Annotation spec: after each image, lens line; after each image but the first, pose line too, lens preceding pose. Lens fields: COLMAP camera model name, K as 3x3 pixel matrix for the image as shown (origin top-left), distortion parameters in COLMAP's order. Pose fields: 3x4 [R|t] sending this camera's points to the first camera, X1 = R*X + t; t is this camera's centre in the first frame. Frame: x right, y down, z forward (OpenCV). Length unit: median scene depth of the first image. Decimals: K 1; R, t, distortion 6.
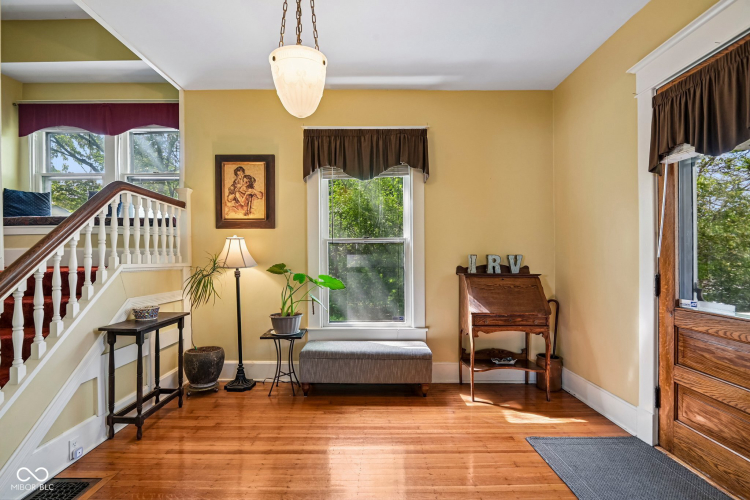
lens RADIAL K [[347.6, 0, 366.9], [0, 347.6, 259.7], [0, 0, 1]] dist [-0.013397, -0.002172]
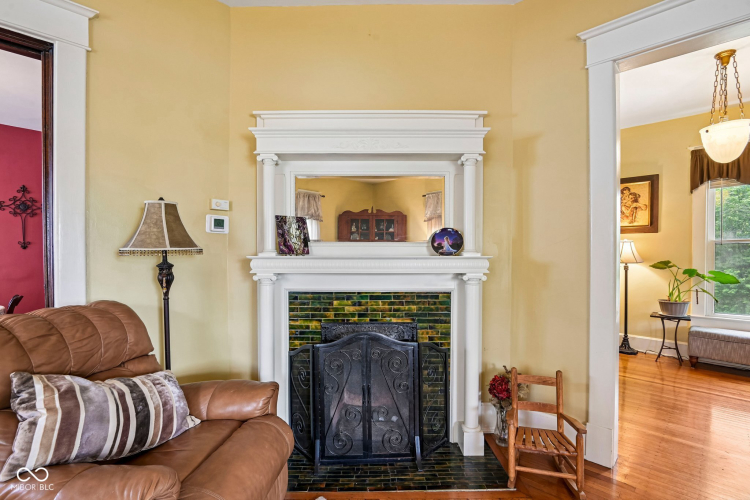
lens RADIAL K [[347.6, 0, 379.1], [0, 347.6, 255.0], [0, 0, 1]] dist [-0.013397, -0.002172]
pose [[0.721041, 0.011880, -0.692790, -0.136240], [-0.015578, 0.999878, 0.000933, 0.005919], [0.692717, 0.010120, 0.721138, -0.630189]]
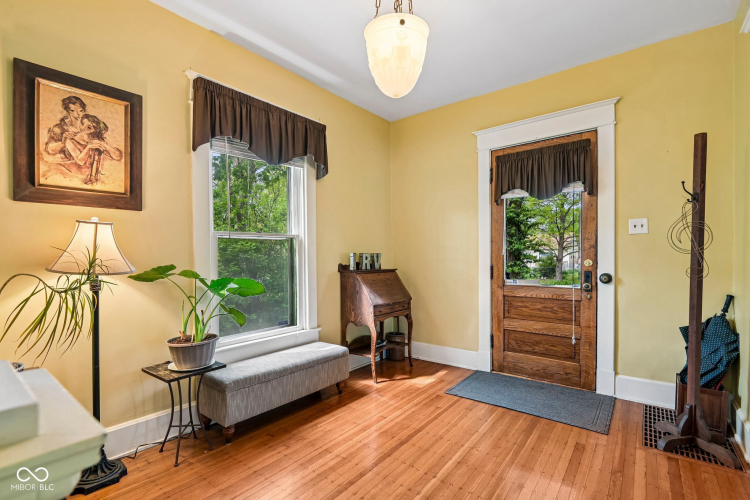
lens RADIAL K [[347.6, 0, 367.9], [0, 347.6, 260.1], [0, 0, 1]] dist [-0.013397, -0.002172]
pose [[0.625466, -0.011783, 0.780163, -0.530480], [0.009296, 0.999928, 0.007649, 0.000065], [-0.780196, 0.002468, 0.625530, 0.287720]]
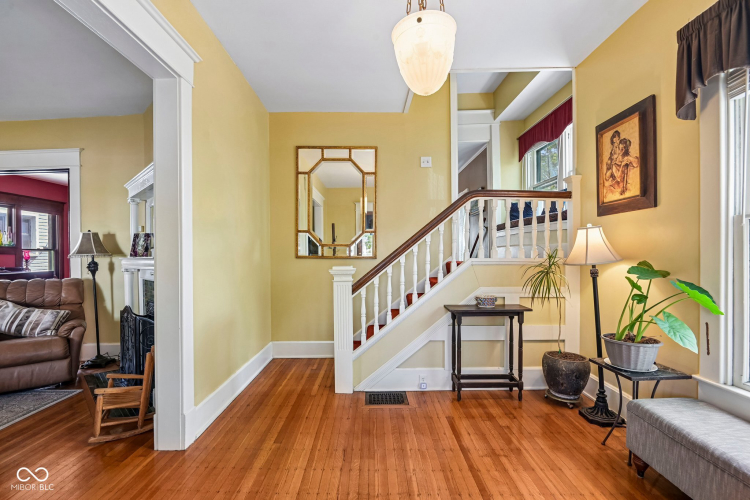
lens RADIAL K [[347.6, 0, 375.7], [0, 347.6, 260.1], [0, 0, 1]] dist [-0.013397, -0.002172]
pose [[0.011405, 0.021645, -0.999701, 0.398536], [0.000173, 0.999766, 0.021649, -0.004561], [0.999935, -0.000420, 0.011398, 0.491995]]
